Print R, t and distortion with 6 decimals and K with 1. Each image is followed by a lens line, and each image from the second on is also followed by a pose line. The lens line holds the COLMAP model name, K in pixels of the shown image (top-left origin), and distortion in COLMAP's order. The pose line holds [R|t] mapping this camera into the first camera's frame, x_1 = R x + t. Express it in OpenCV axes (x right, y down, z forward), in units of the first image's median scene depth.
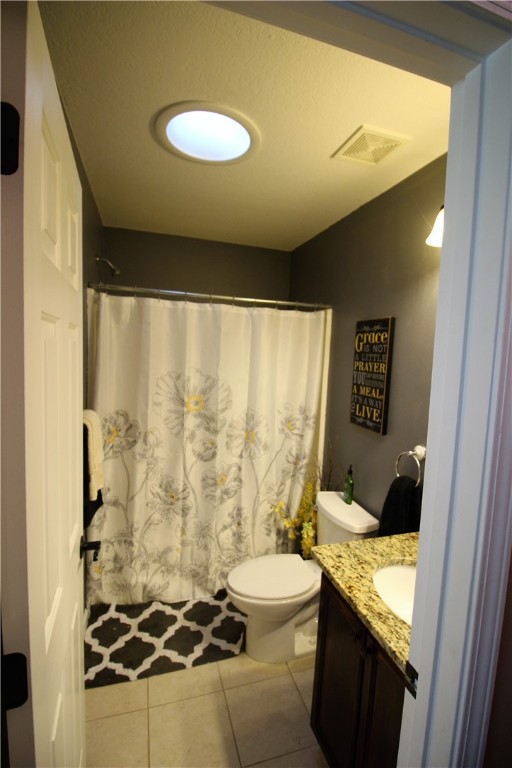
lens RADIAL K [[358.0, 0, 256.8], [0, 358.0, 375.9], [0, 0, 1]] dist [-0.004778, -0.009829]
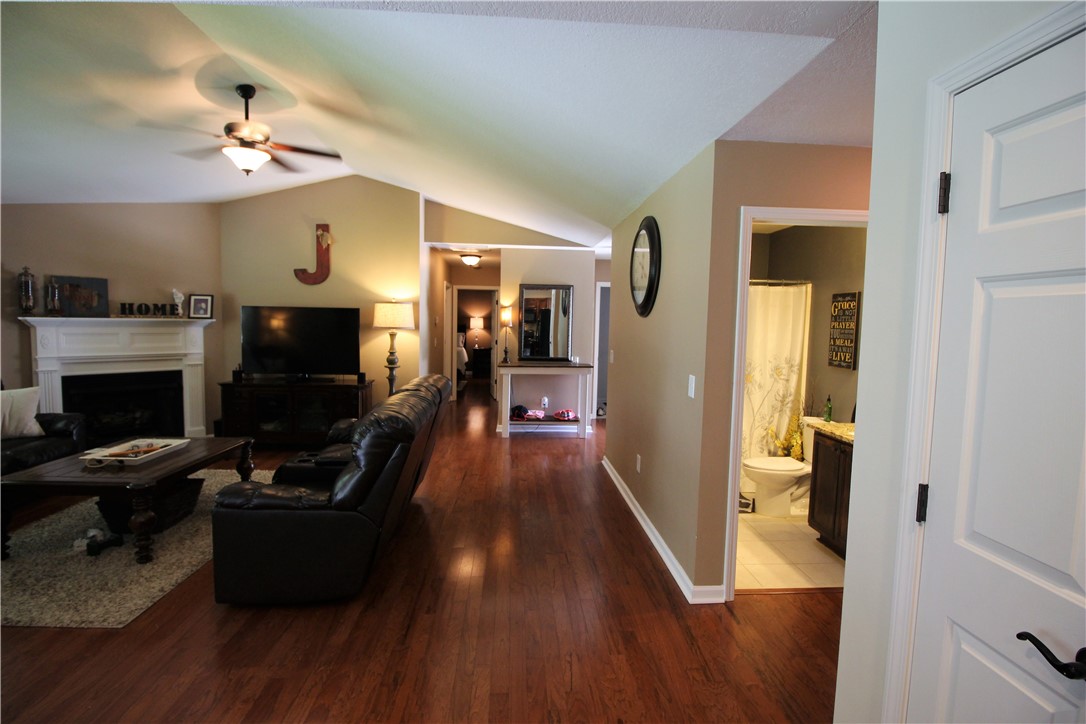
lens RADIAL K [[506.3, 0, 535.4], [0, 506.3, 349.7], [0, 0, 1]] dist [-0.004778, -0.009829]
pose [[0.967571, -0.006075, -0.252527, -0.360606], [0.001098, 0.999802, -0.019845, 0.108365], [0.252598, 0.018924, 0.967386, -1.242256]]
